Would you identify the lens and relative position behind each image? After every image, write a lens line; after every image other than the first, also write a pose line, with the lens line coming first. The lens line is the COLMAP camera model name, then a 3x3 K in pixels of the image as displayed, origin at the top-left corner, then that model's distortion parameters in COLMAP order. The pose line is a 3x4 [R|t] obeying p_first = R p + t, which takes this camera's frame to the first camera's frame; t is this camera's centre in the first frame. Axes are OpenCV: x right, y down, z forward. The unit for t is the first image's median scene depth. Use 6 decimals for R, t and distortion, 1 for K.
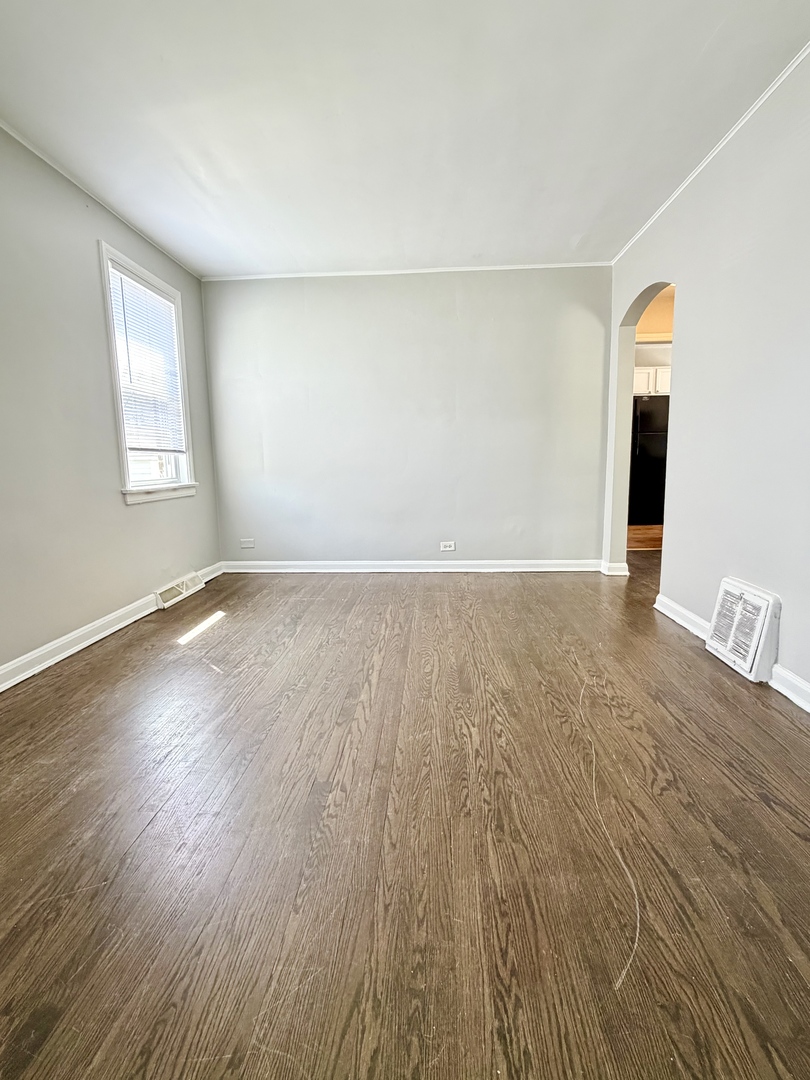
lens RADIAL K [[530.7, 0, 402.1], [0, 530.7, 541.8], [0, 0, 1]] dist [0.001731, -0.000778]
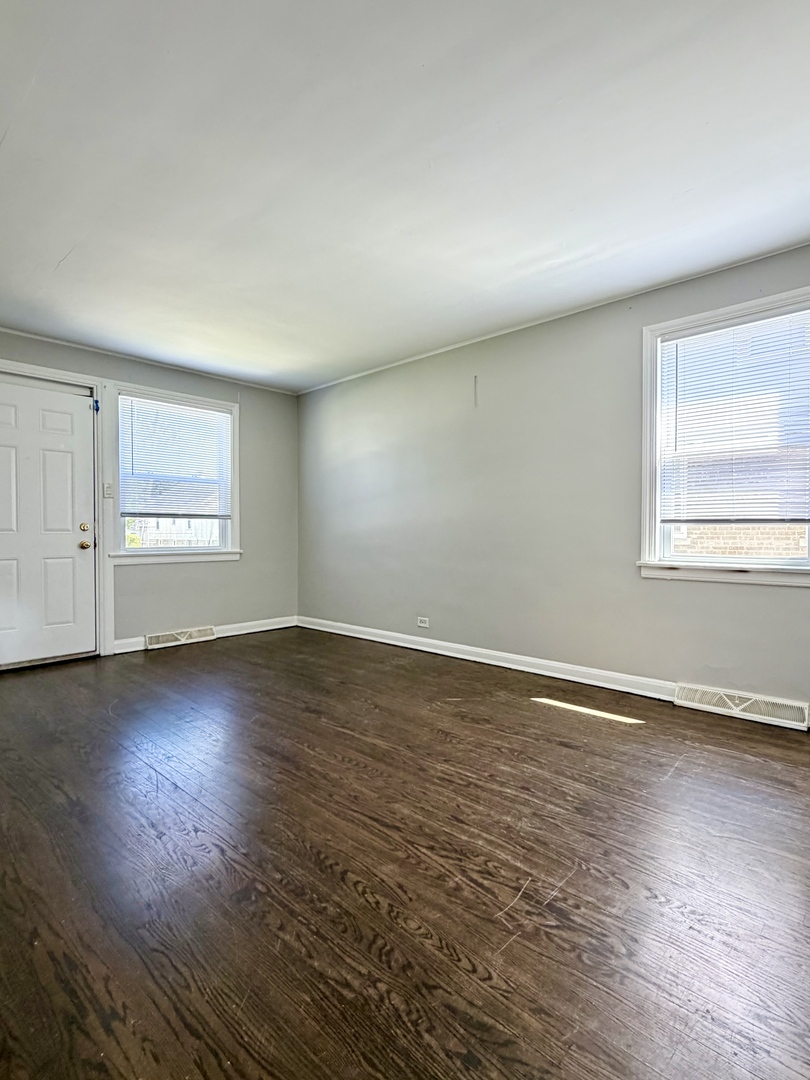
lens RADIAL K [[530.7, 0, 402.1], [0, 530.7, 541.8], [0, 0, 1]] dist [0.001731, -0.000778]
pose [[-0.637139, 0.039611, -0.769730, 0.595681], [-0.101732, 0.985619, 0.134929, -0.251612], [0.764006, 0.164275, -0.623946, 1.424737]]
